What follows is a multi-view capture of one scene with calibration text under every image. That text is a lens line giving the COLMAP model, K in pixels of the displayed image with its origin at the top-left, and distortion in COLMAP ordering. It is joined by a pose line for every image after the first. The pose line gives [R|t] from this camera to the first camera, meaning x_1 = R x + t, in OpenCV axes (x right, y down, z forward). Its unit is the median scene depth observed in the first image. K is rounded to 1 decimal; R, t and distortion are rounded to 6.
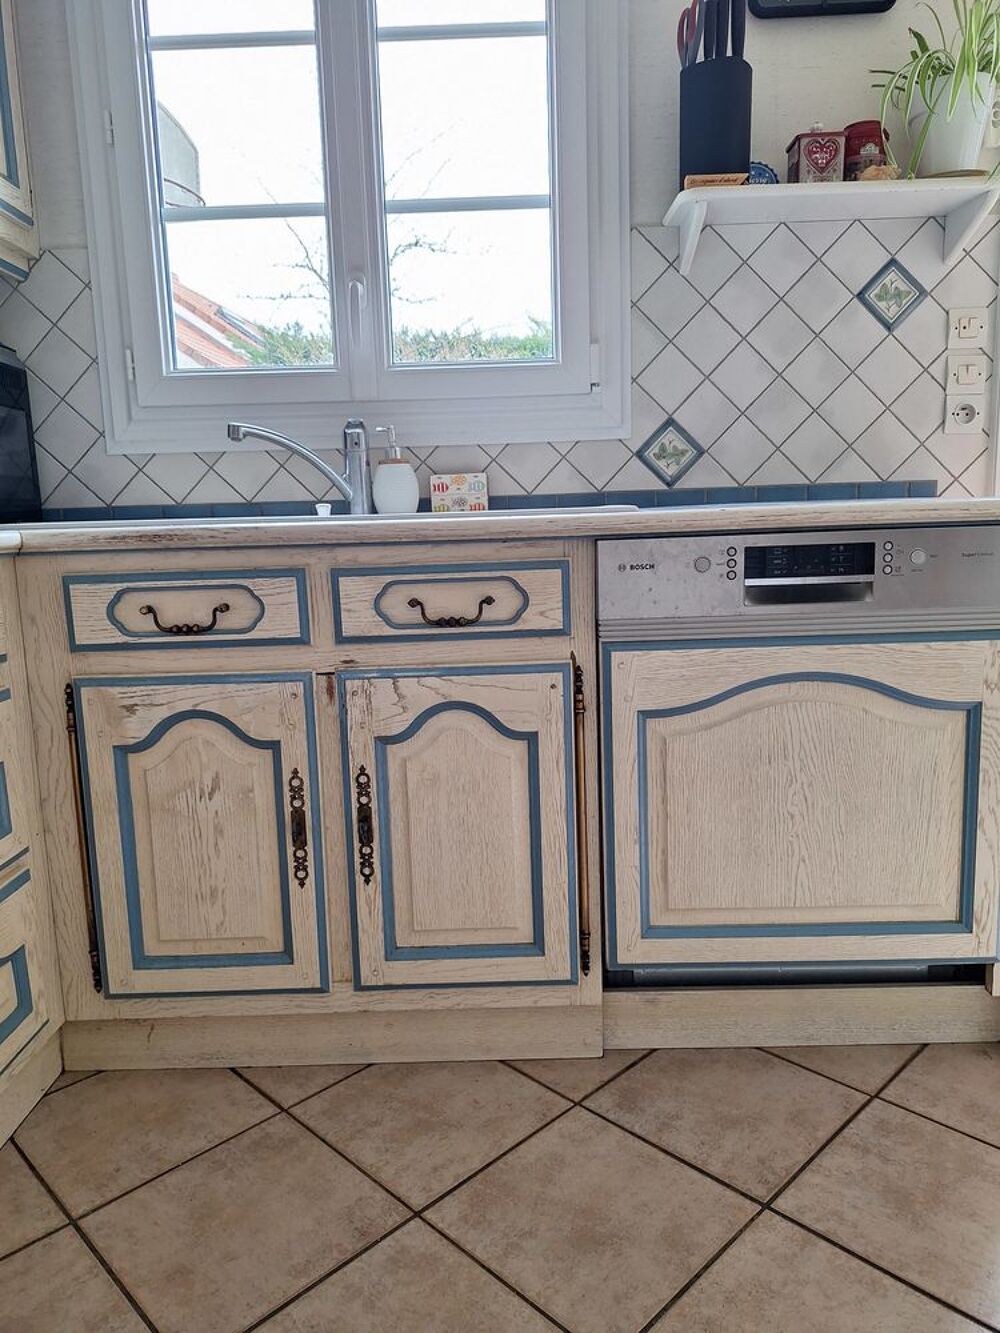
lens RADIAL K [[889.9, 0, 501.1], [0, 889.9, 638.9], [0, 0, 1]] dist [0.095147, -0.103474]
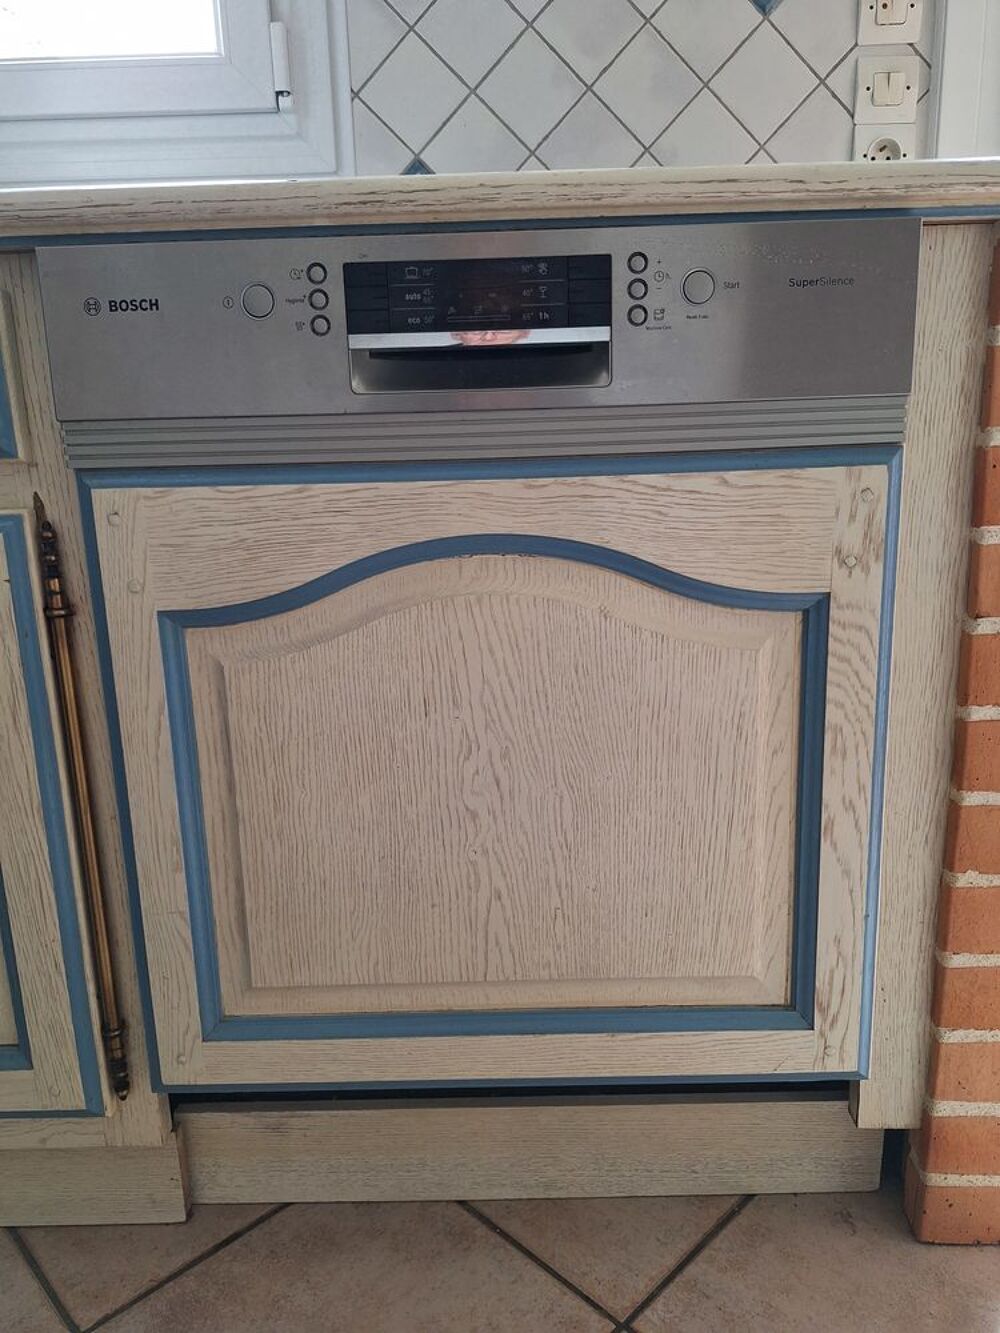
lens RADIAL K [[889.9, 0, 501.1], [0, 889.9, 638.9], [0, 0, 1]] dist [0.095147, -0.103474]
pose [[0.999996, 0.002809, 0.000513, 0.337590], [-0.002834, 0.998318, 0.057911, 0.064394], [-0.000349, -0.057912, 0.998322, 0.485277]]
